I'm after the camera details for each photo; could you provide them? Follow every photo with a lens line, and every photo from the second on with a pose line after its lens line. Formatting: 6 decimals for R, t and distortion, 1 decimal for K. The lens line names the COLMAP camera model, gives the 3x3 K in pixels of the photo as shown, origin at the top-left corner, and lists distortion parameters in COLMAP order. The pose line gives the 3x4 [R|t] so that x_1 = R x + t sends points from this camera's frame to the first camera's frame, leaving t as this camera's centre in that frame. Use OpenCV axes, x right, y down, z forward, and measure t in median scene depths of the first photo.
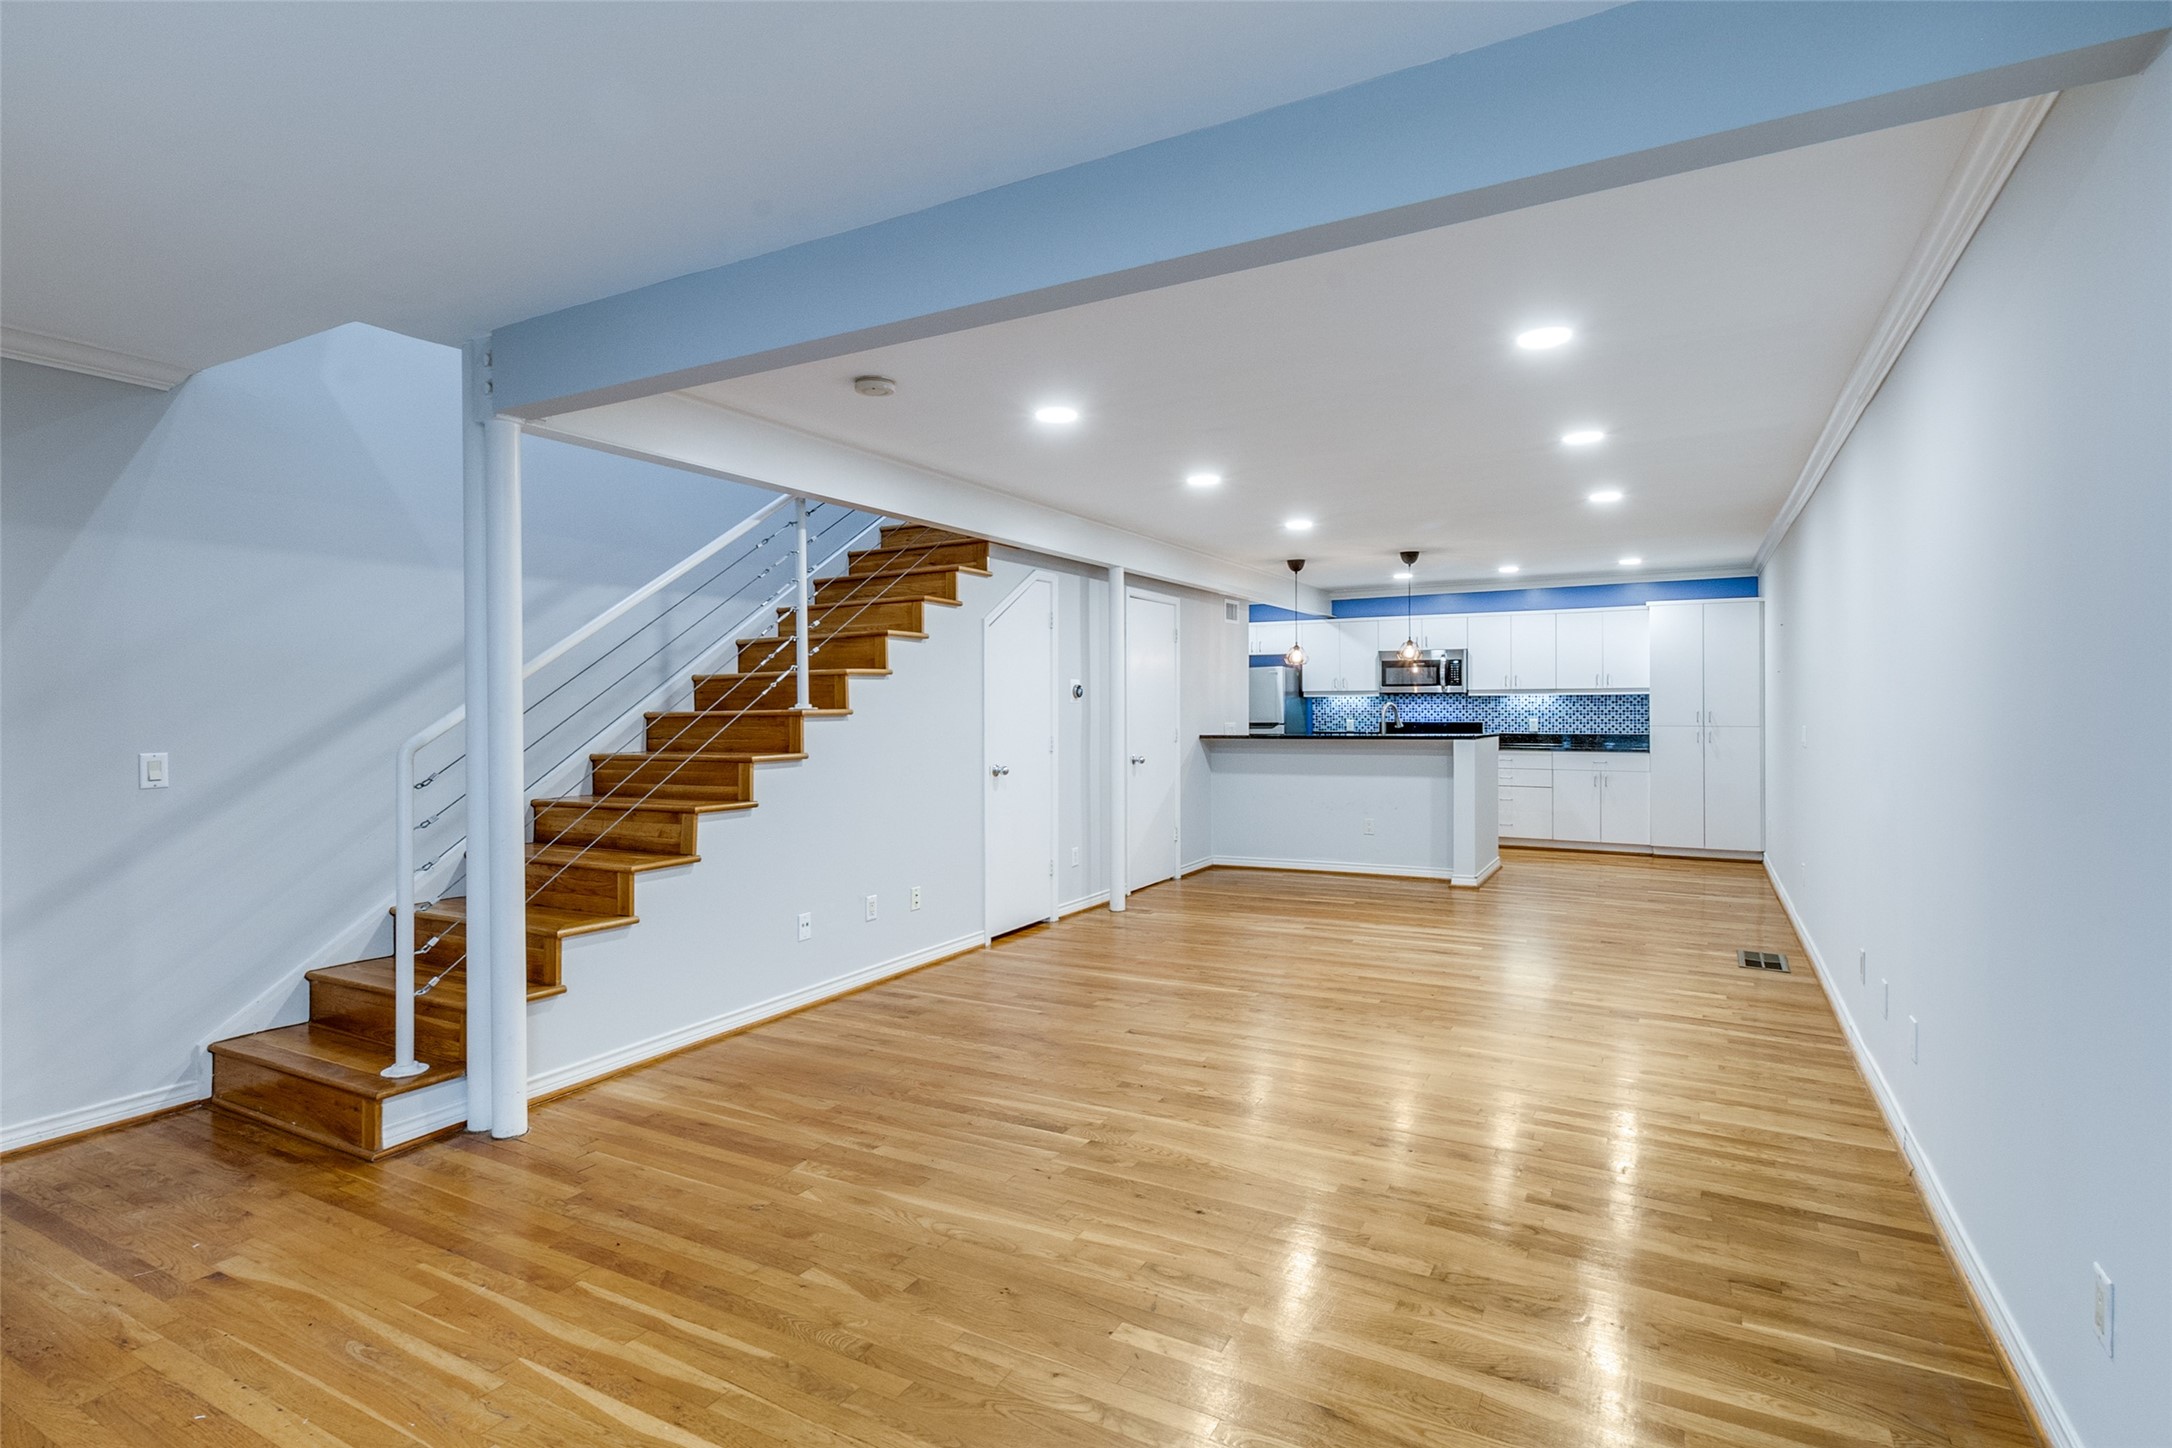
lens RADIAL K [[1176.7, 0, 883.5], [0, 1176.7, 703.5], [0, 0, 1]] dist [0.002078, 0.000187]
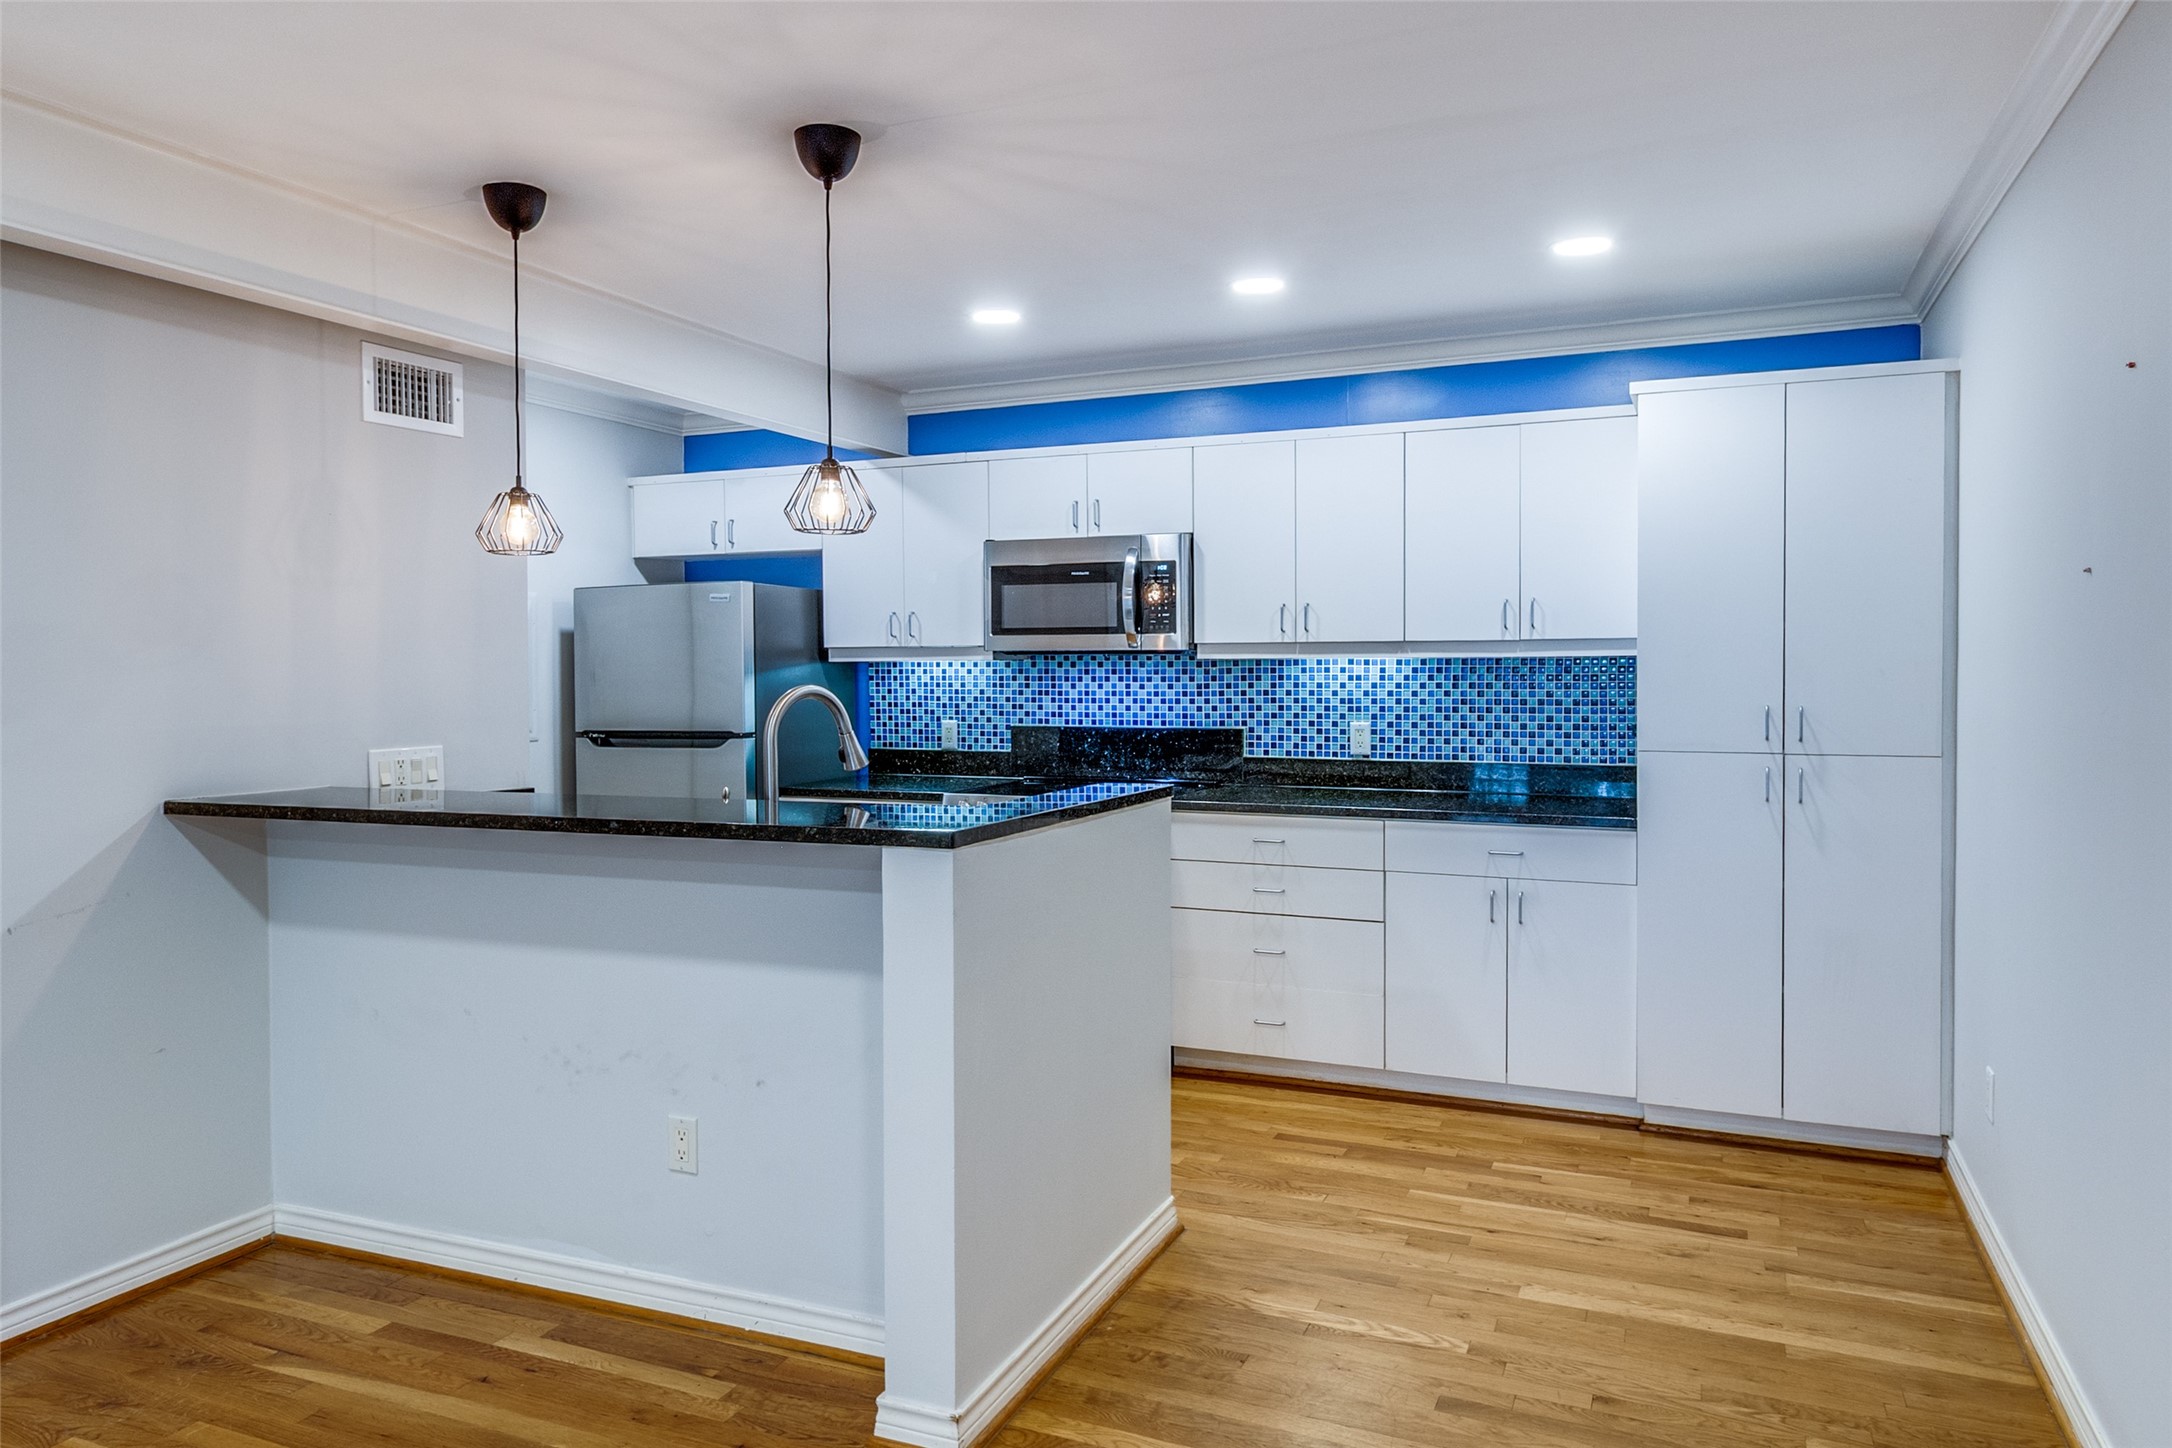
lens RADIAL K [[1345.7, 0, 1116.1], [0, 1345.7, 677.5], [0, 0, 1]] dist [0.002947, -0.000454]
pose [[0.986061, -0.001027, 0.166380, 0.408037], [-0.000032, 0.999980, 0.006362, -0.003586], [-0.166383, -0.006279, 0.986041, 0.598189]]
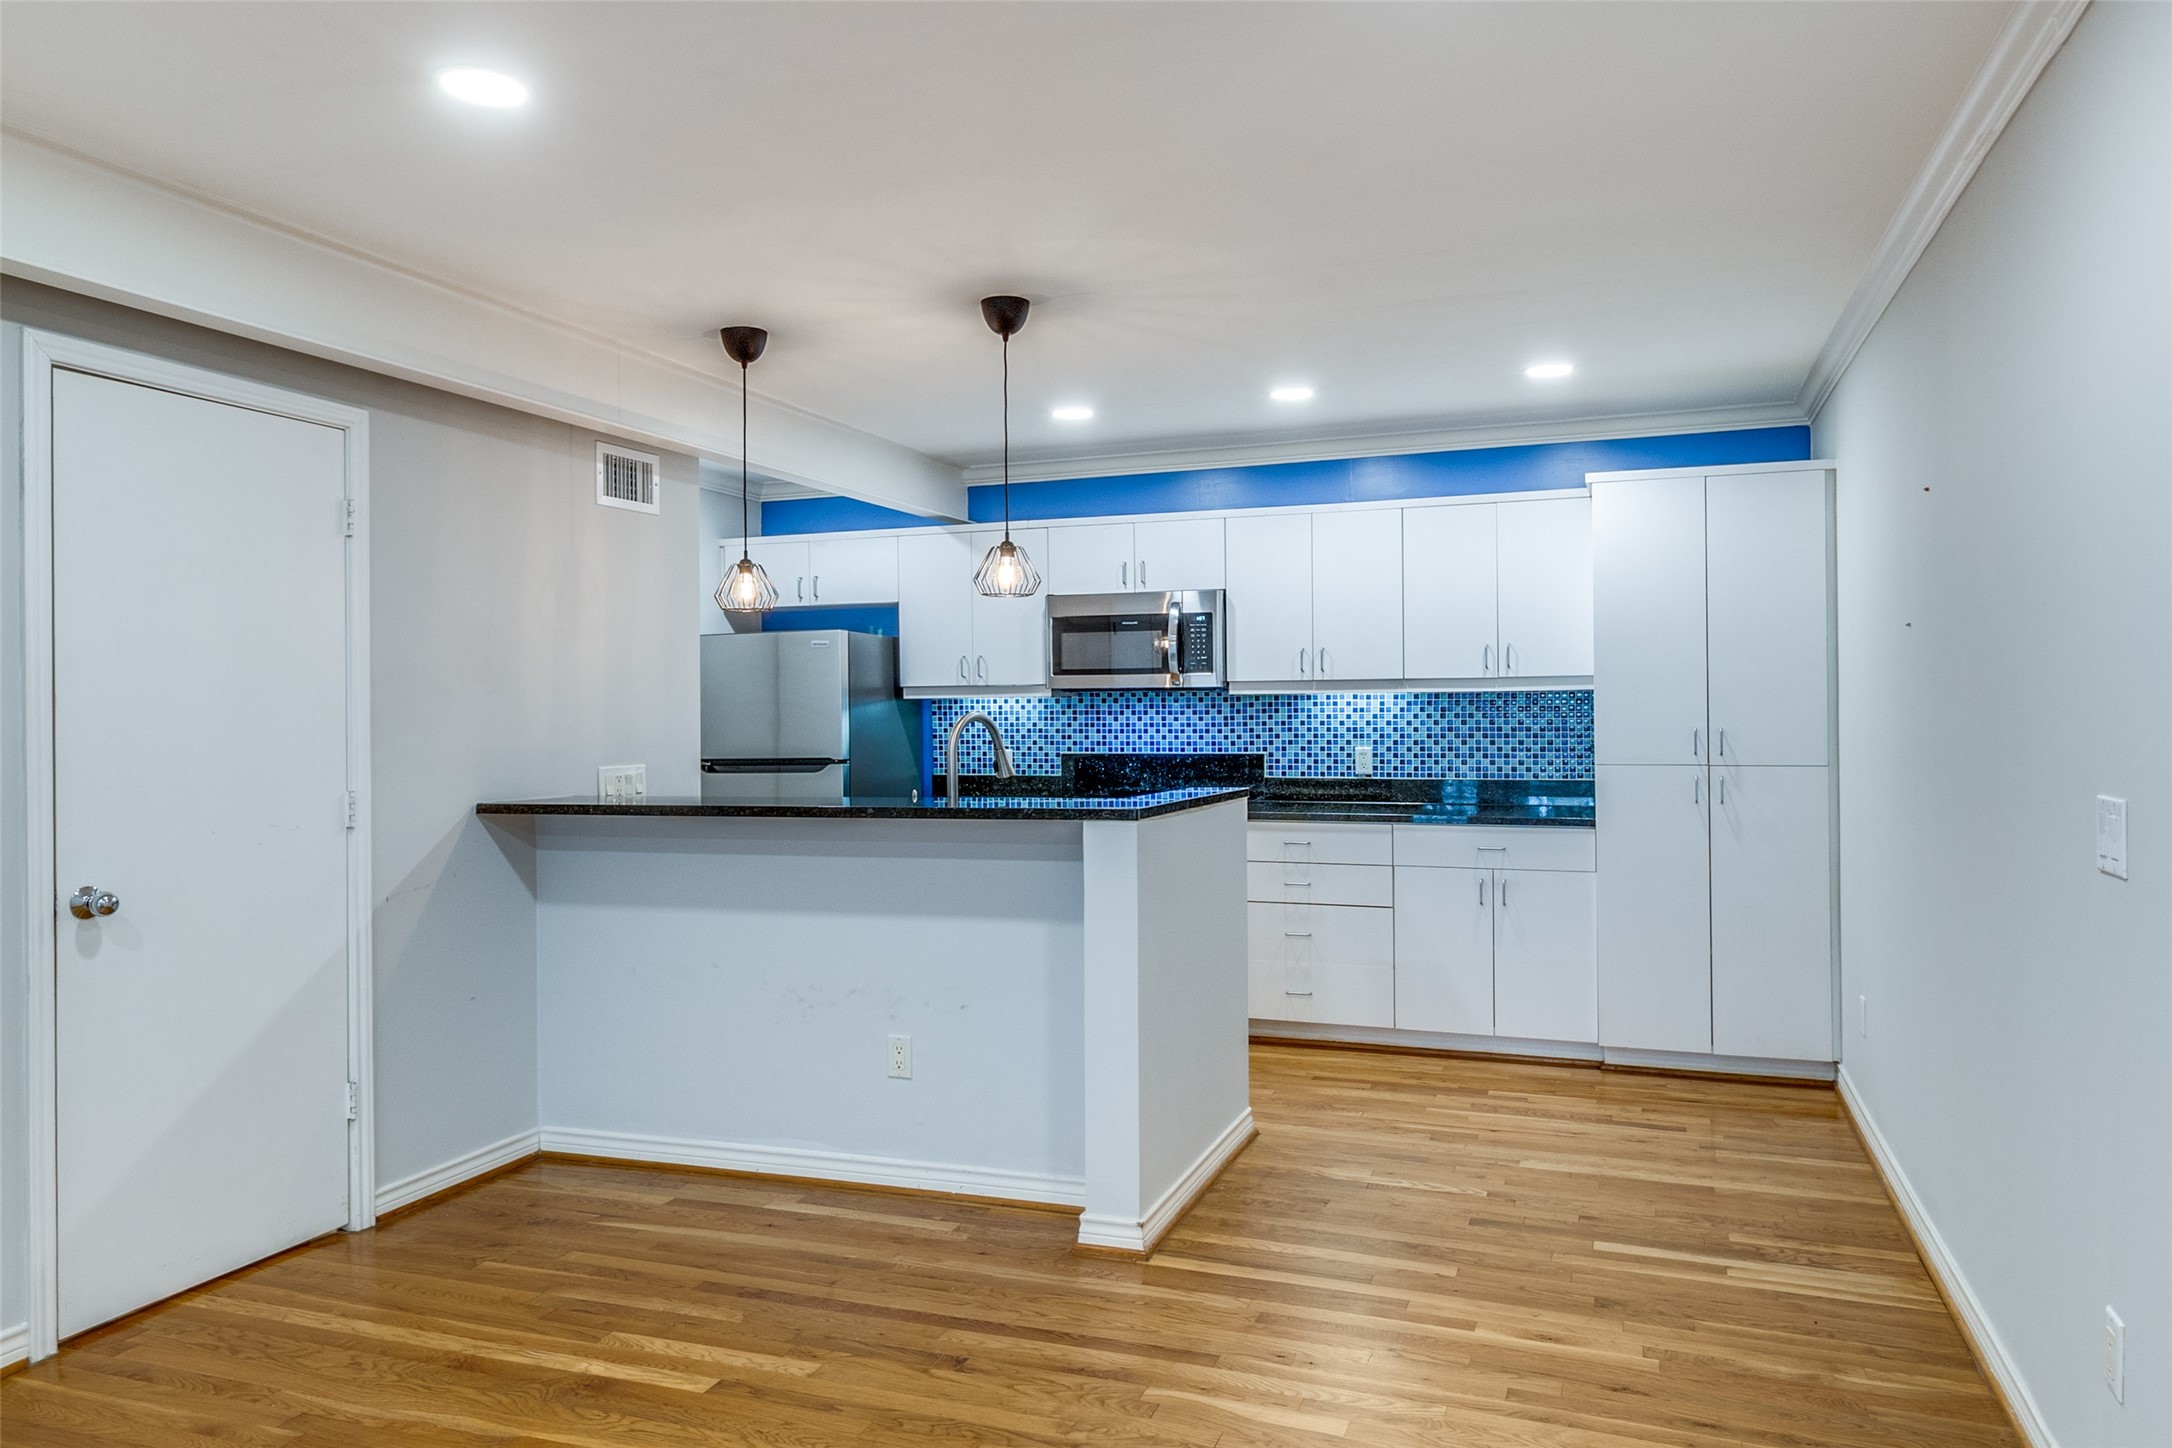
lens RADIAL K [[1345.7, 0, 1120.8], [0, 1345.7, 686.6], [0, 0, 1]] dist [0.002947, -0.000454]
pose [[0.977197, 0.000581, 0.212332, 0.356036], [0.003682, 0.999800, -0.019679, 0.000085], [-0.212301, 0.020012, 0.976999, 0.524467]]
